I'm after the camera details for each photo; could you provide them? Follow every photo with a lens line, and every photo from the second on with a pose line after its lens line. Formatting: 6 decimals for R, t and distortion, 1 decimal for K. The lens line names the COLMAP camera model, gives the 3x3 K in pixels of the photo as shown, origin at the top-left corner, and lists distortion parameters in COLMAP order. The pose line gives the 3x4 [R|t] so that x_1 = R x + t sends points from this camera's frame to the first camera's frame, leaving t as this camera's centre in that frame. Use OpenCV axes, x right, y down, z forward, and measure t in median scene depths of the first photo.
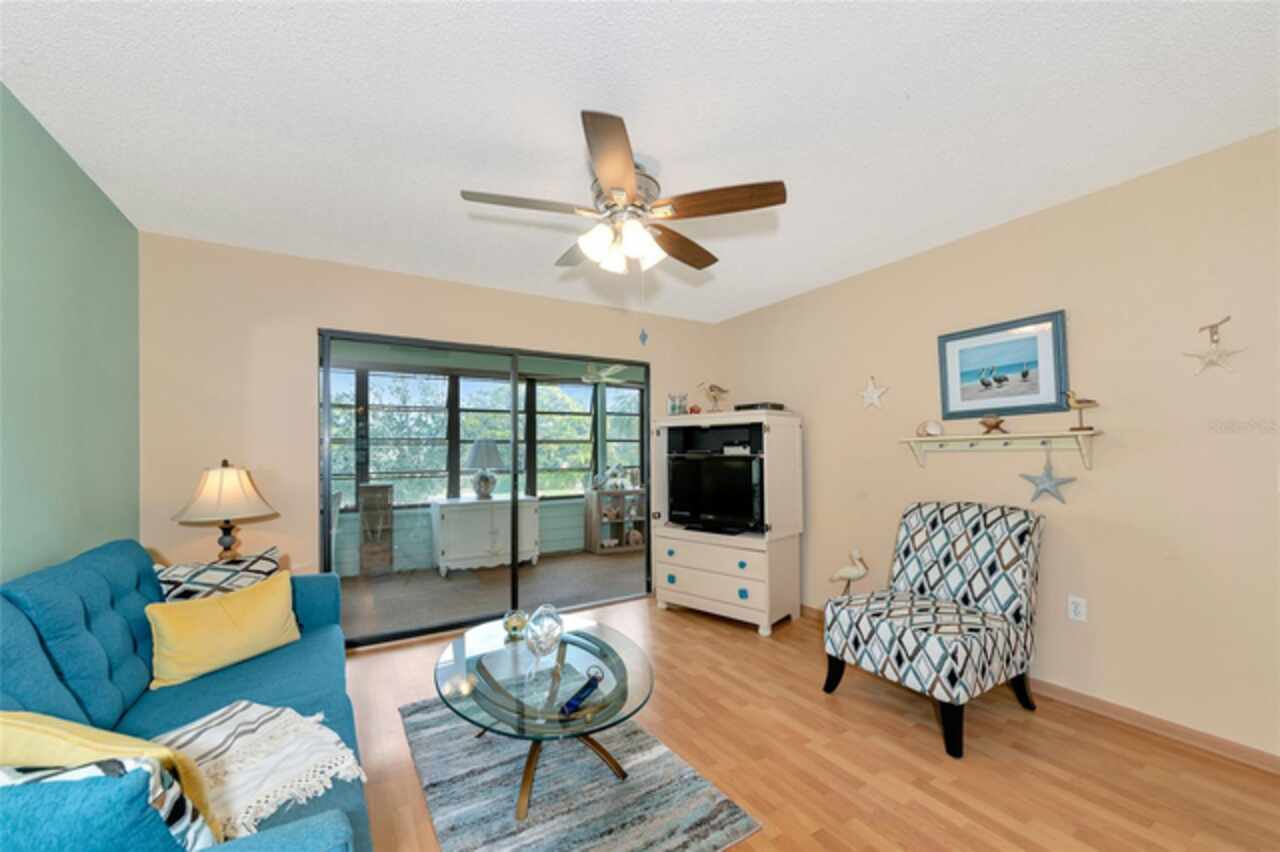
lens RADIAL K [[495.3, 0, 640.8], [0, 495.3, 453.9], [0, 0, 1]] dist [-0.000192, -0.000081]
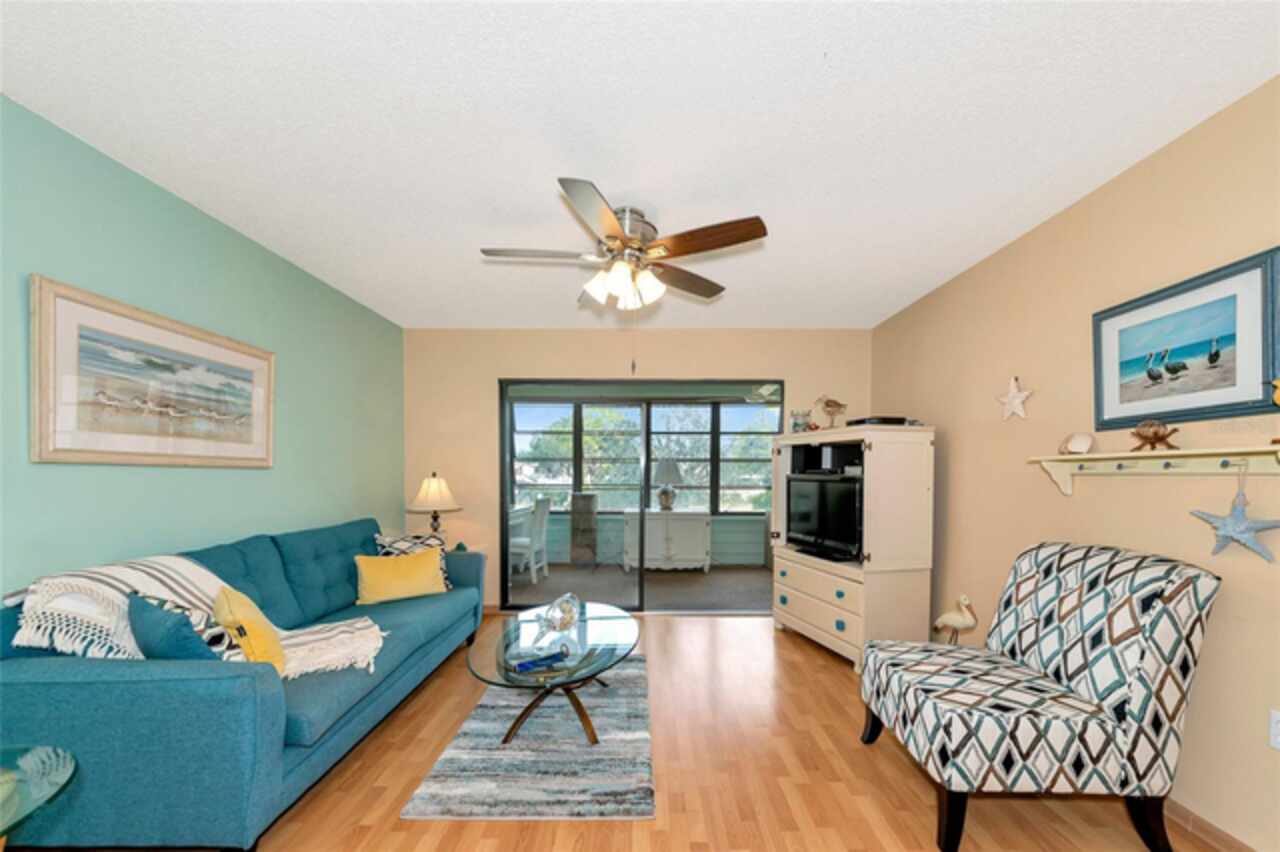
lens RADIAL K [[476.1, 0, 643.5], [0, 476.1, 488.9], [0, 0, 1]] dist [0.001518, 0.000289]
pose [[0.853999, 0.032152, -0.519280, 0.458757], [-0.013627, 0.999129, 0.039451, -0.003468], [0.520096, -0.026615, 0.853693, 0.072645]]
